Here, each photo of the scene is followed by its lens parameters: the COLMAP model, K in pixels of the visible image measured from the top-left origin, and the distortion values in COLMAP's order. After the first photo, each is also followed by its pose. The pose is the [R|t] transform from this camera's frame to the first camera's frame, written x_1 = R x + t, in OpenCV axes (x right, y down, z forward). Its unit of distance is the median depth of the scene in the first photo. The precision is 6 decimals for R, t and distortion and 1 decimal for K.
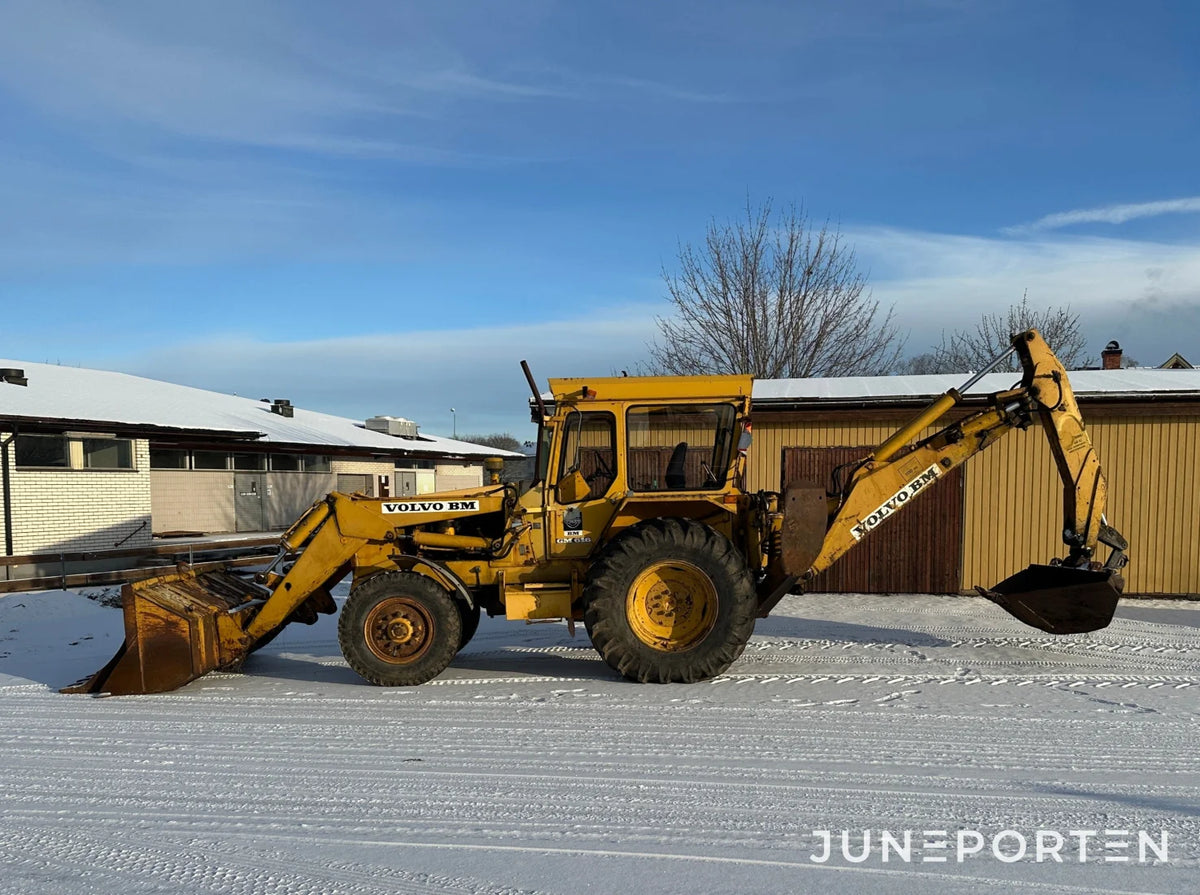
lens RADIAL K [[1014.5, 0, 666.8], [0, 1014.5, 563.8], [0, 0, 1]] dist [0.134303, -0.221180]
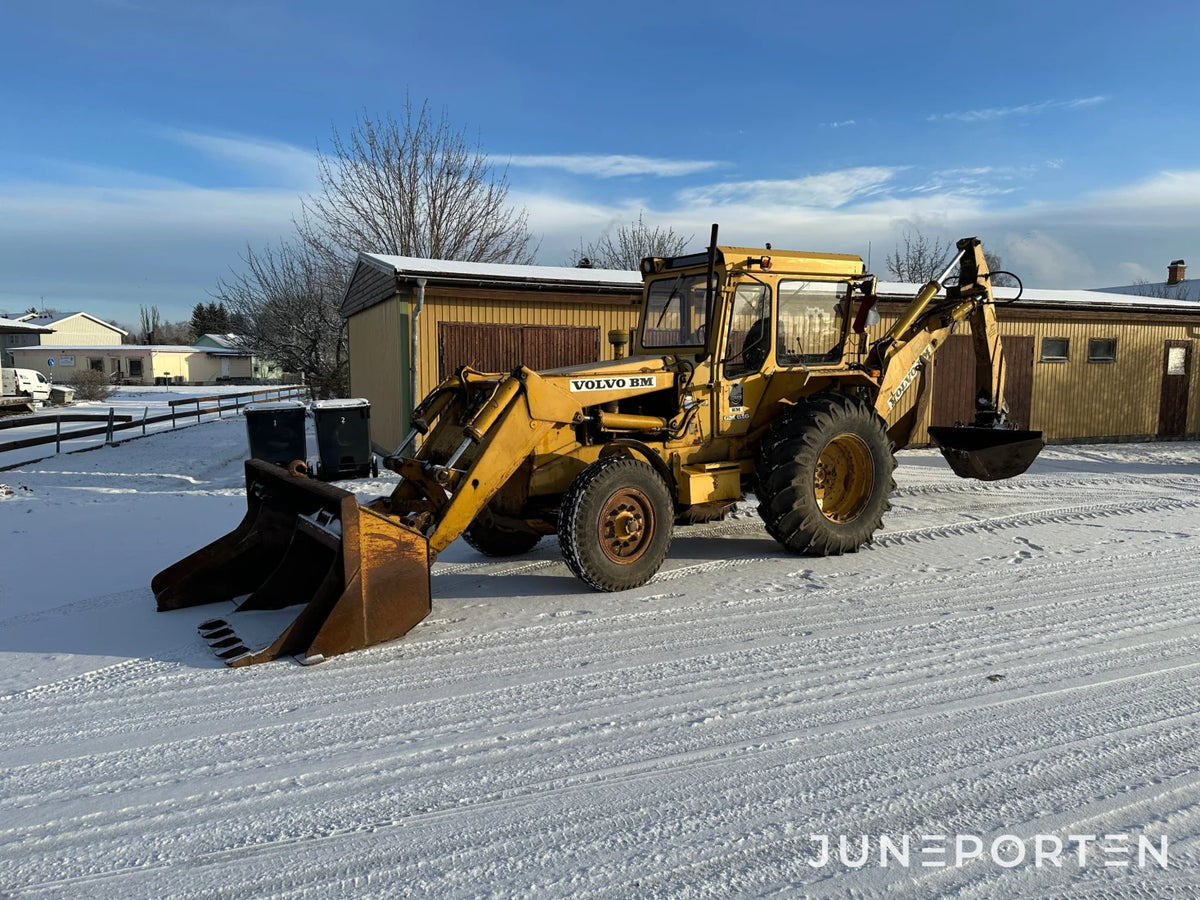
lens RADIAL K [[820.6, 0, 600.0], [0, 820.6, 450.0], [0, 0, 1]] dist [0.125000, -0.182244]
pose [[0.859550, -0.046527, 0.508930, -0.606358], [0.033489, 0.998835, 0.034754, -0.023364], [-0.509953, -0.012830, 0.860106, 0.393476]]
